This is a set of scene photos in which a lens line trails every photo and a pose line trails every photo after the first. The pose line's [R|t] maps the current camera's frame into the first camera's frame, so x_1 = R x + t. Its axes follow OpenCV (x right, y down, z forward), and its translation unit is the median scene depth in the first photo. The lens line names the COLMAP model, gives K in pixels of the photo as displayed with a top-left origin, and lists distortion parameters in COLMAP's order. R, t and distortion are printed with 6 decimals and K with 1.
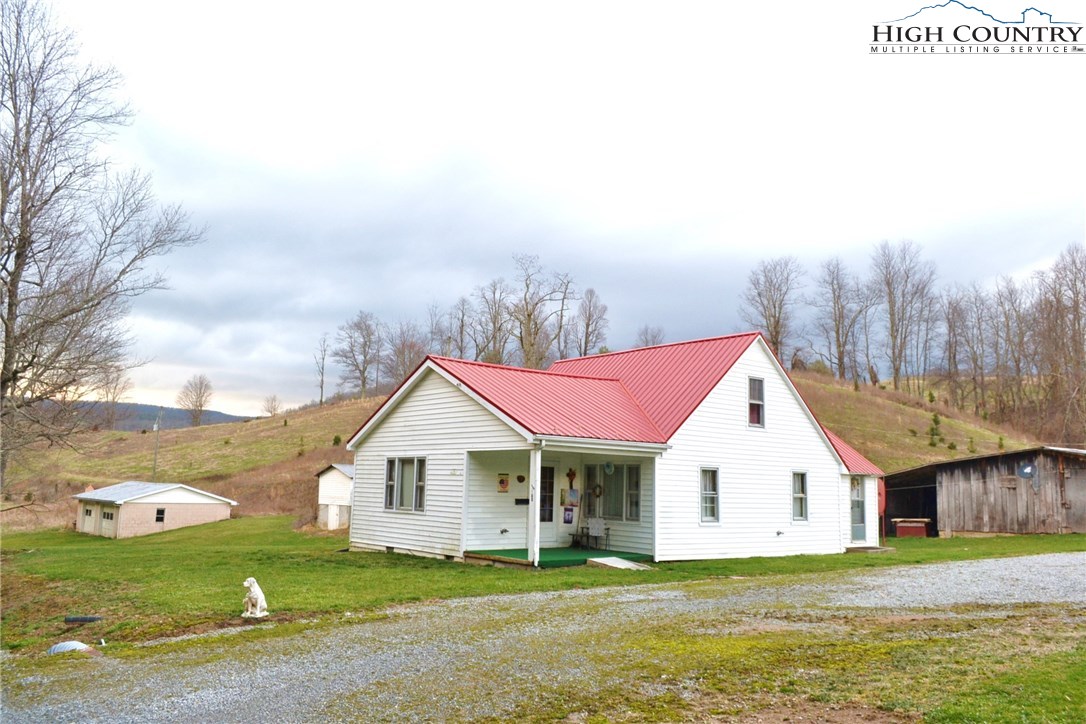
lens RADIAL K [[864.3, 0, 543.0], [0, 864.3, 362.0], [0, 0, 1]] dist [-0.005653, 0.005053]
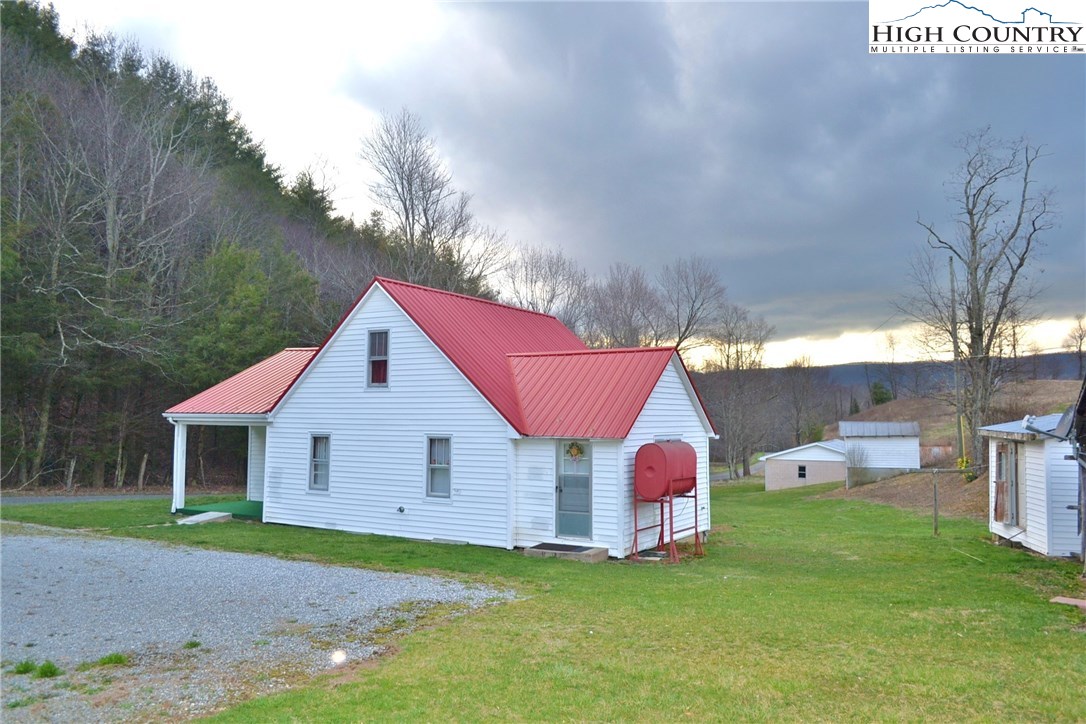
lens RADIAL K [[864.3, 0, 543.0], [0, 864.3, 362.0], [0, 0, 1]] dist [-0.005653, 0.005053]
pose [[0.338014, -0.085639, -0.937237, 1.116134], [0.135448, 0.989911, -0.041603, 0.108288], [0.931343, -0.112885, 0.346203, 0.846632]]
